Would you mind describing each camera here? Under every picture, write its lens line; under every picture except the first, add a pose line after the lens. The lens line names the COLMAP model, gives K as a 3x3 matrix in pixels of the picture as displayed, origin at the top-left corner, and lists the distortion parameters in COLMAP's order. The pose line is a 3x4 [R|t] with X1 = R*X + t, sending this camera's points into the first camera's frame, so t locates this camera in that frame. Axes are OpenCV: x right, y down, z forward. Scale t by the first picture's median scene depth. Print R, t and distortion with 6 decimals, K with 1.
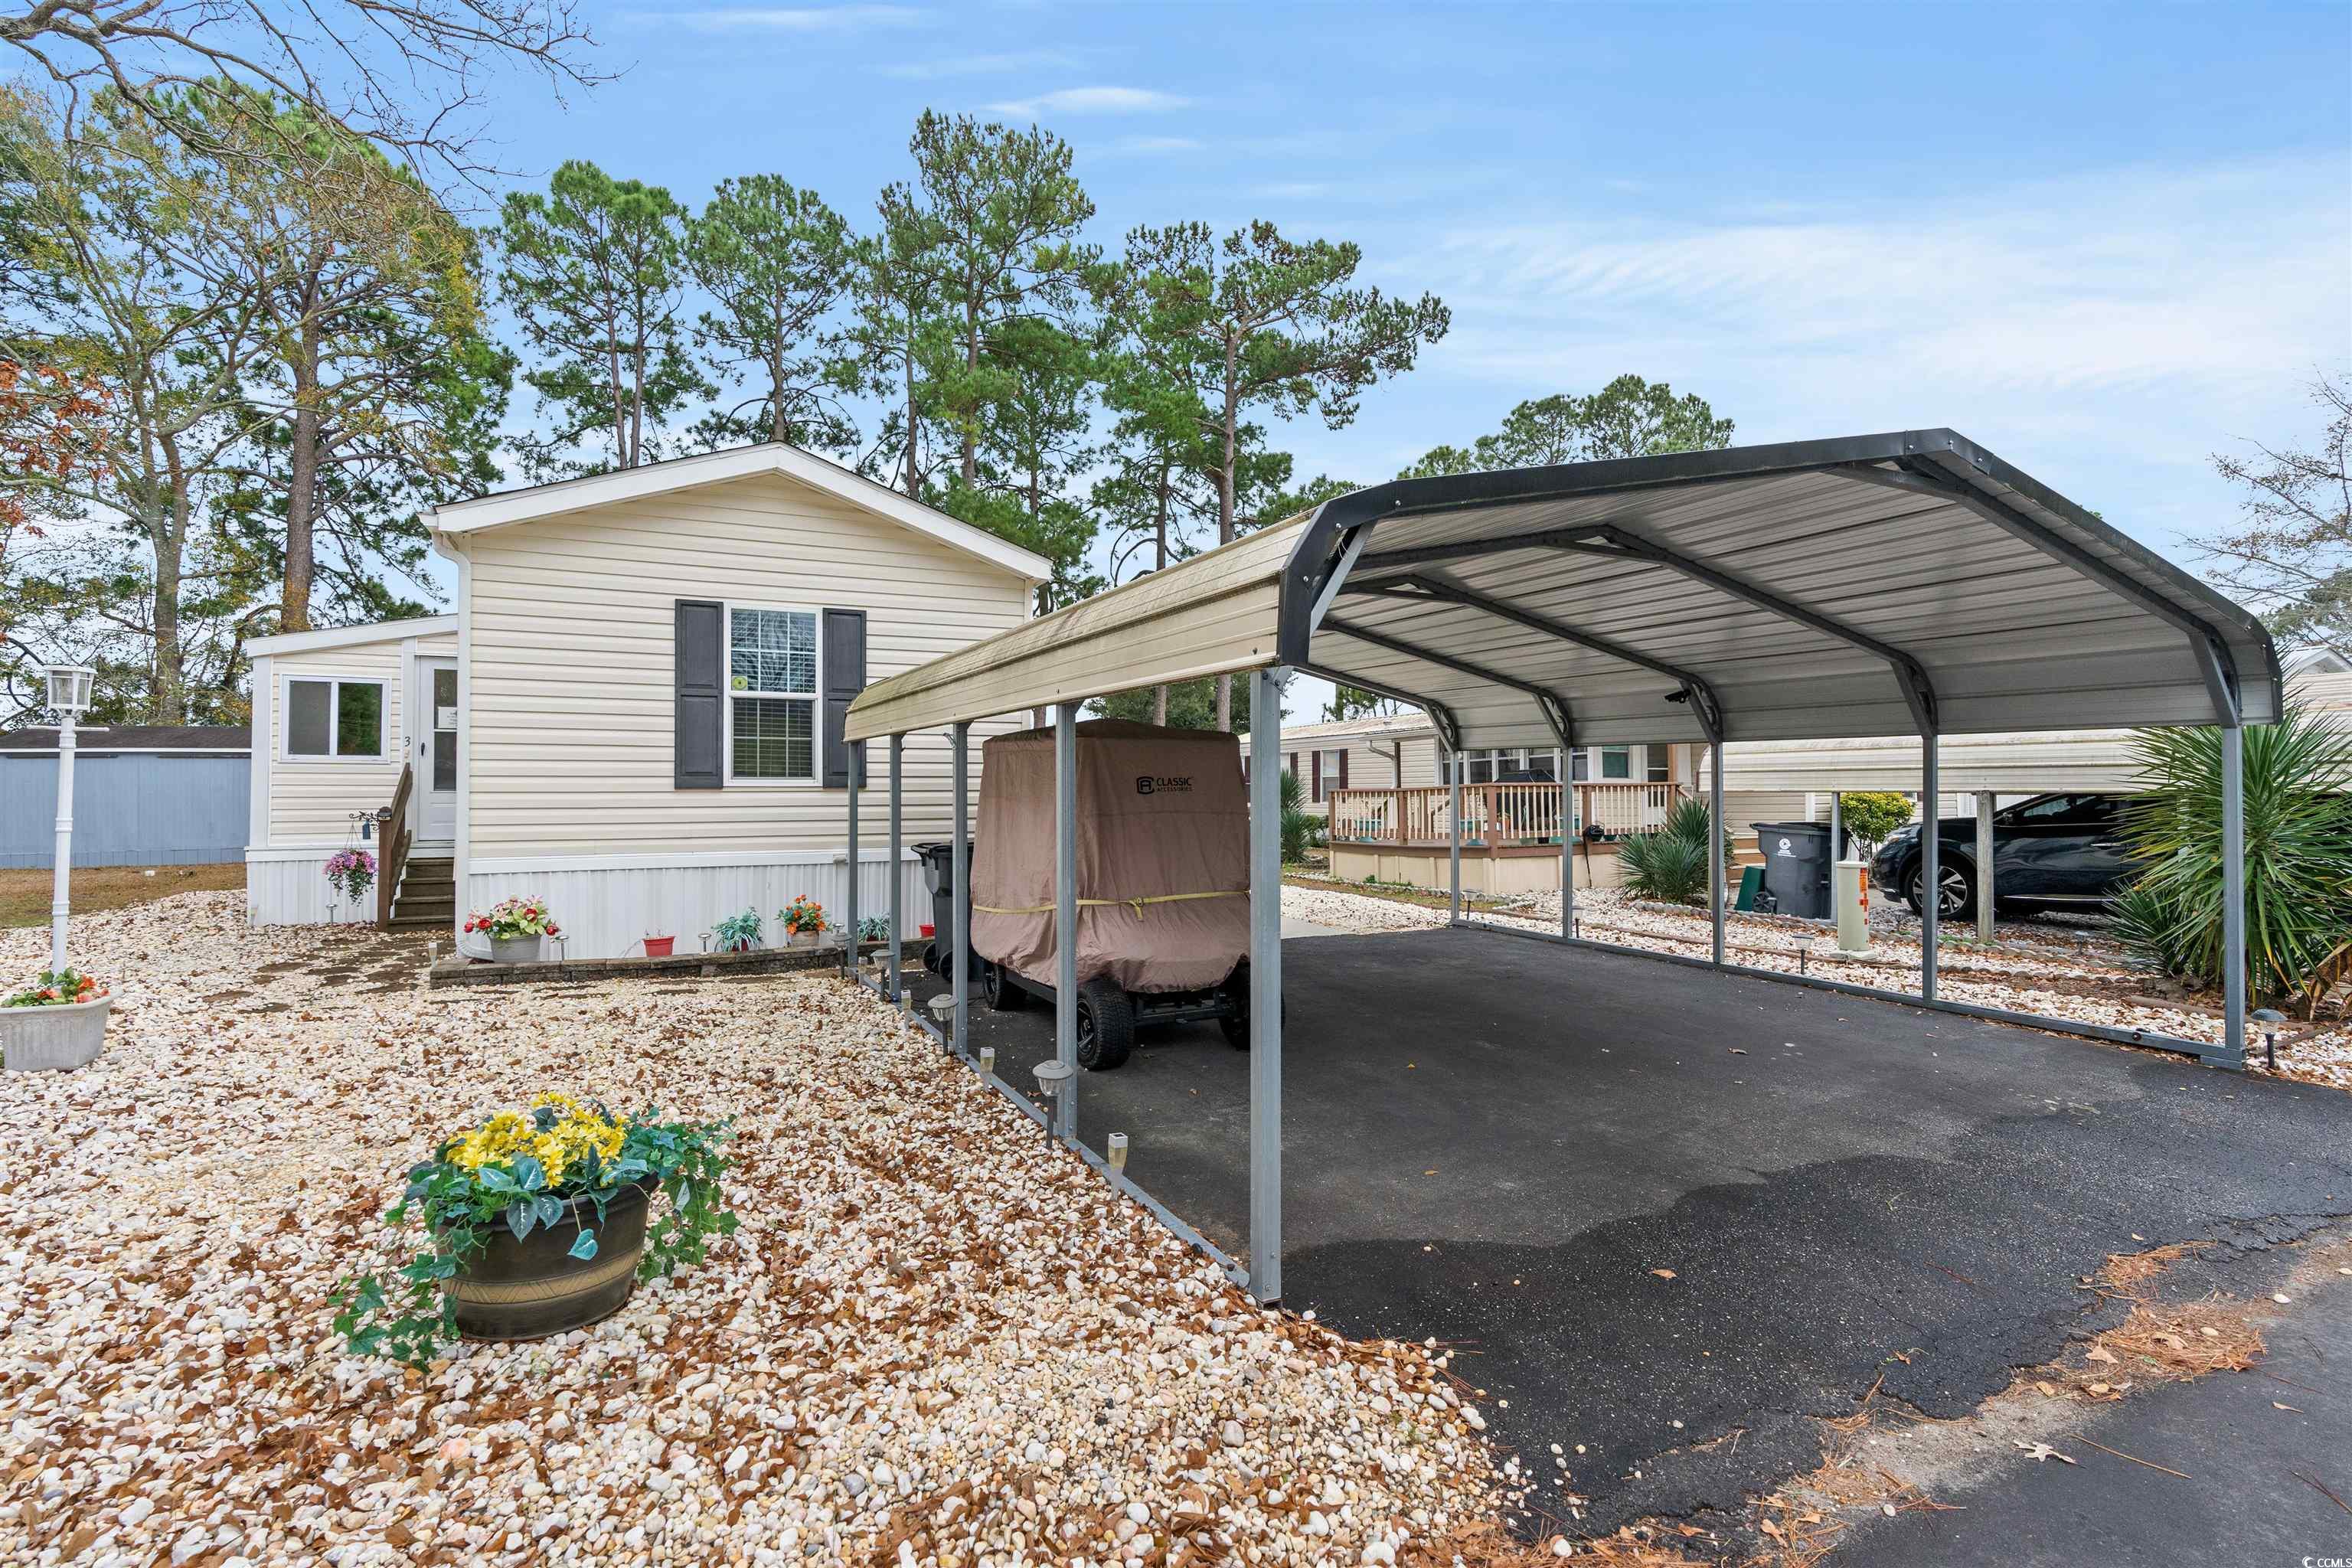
lens RADIAL K [[1102.3, 0, 1162.5], [0, 1102.3, 795.5], [0, 0, 1]] dist [0.000559, -0.000024]
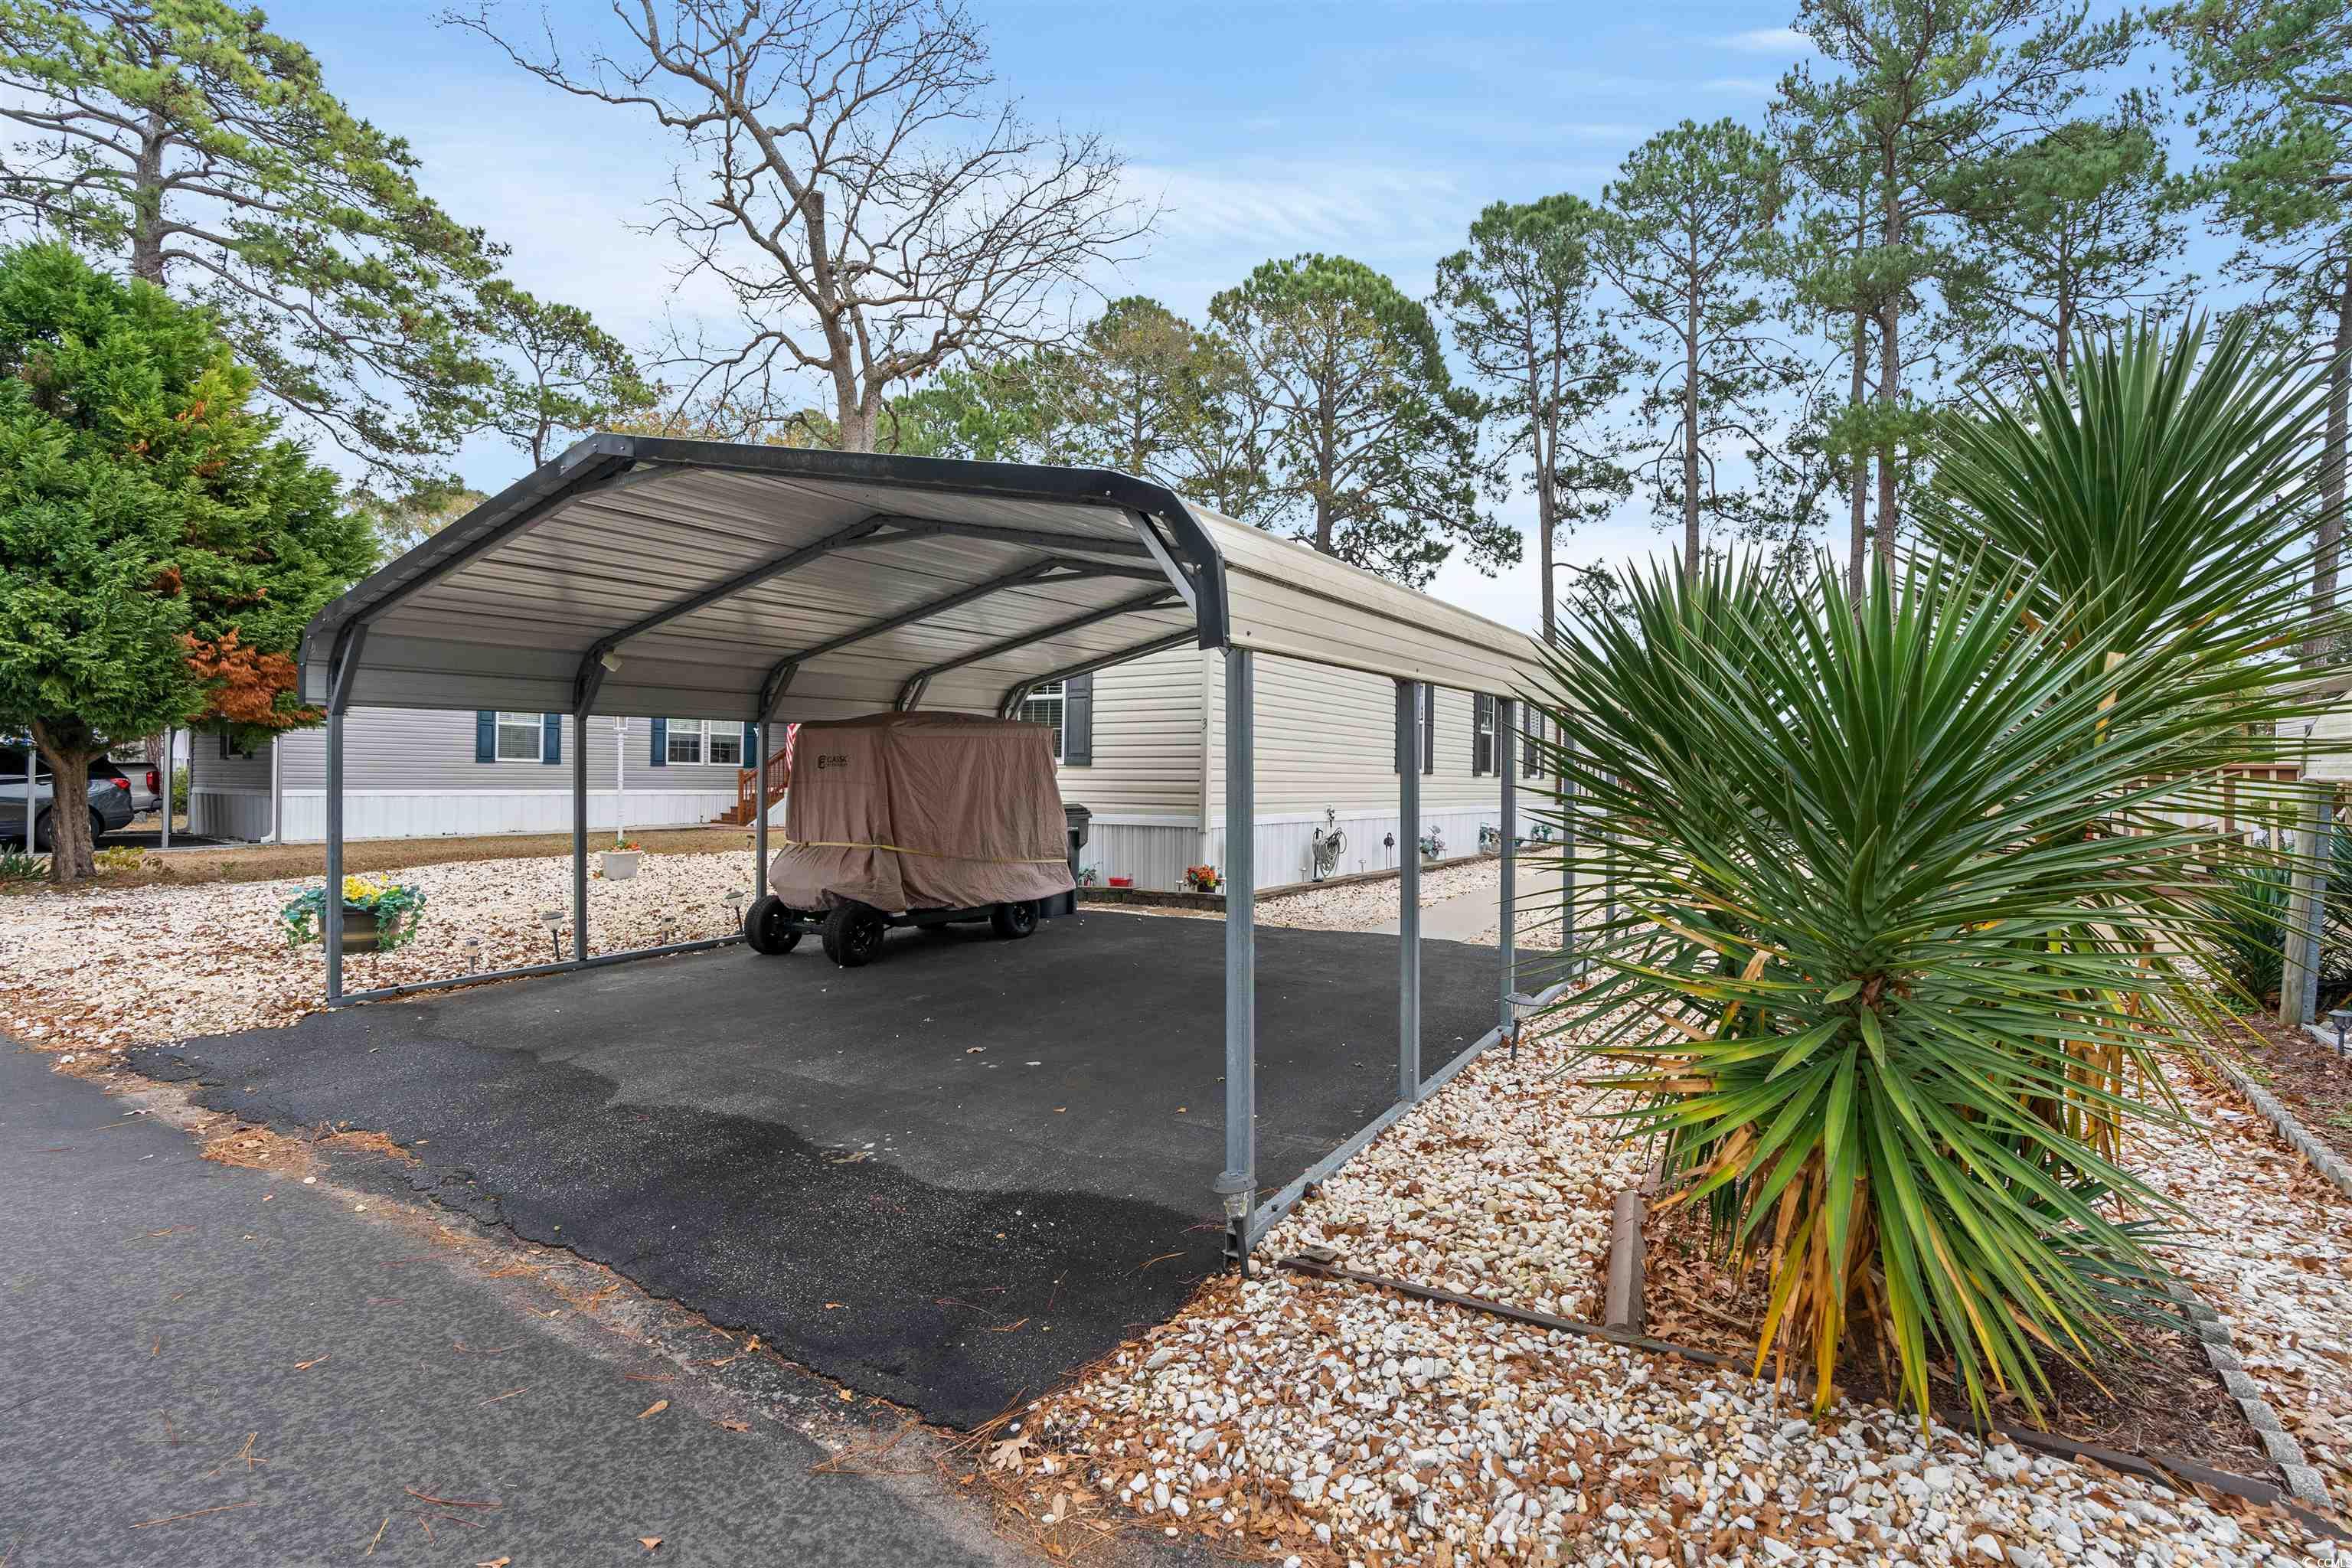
lens RADIAL K [[1102.3, 0, 1162.5], [0, 1102.3, 795.5], [0, 0, 1]] dist [0.000559, -0.000024]
pose [[0.542474, 0.017852, -0.839883, 0.212946], [-0.001173, 0.999789, 0.020493, 0.000355], [0.840072, -0.010132, 0.542381, 0.095302]]
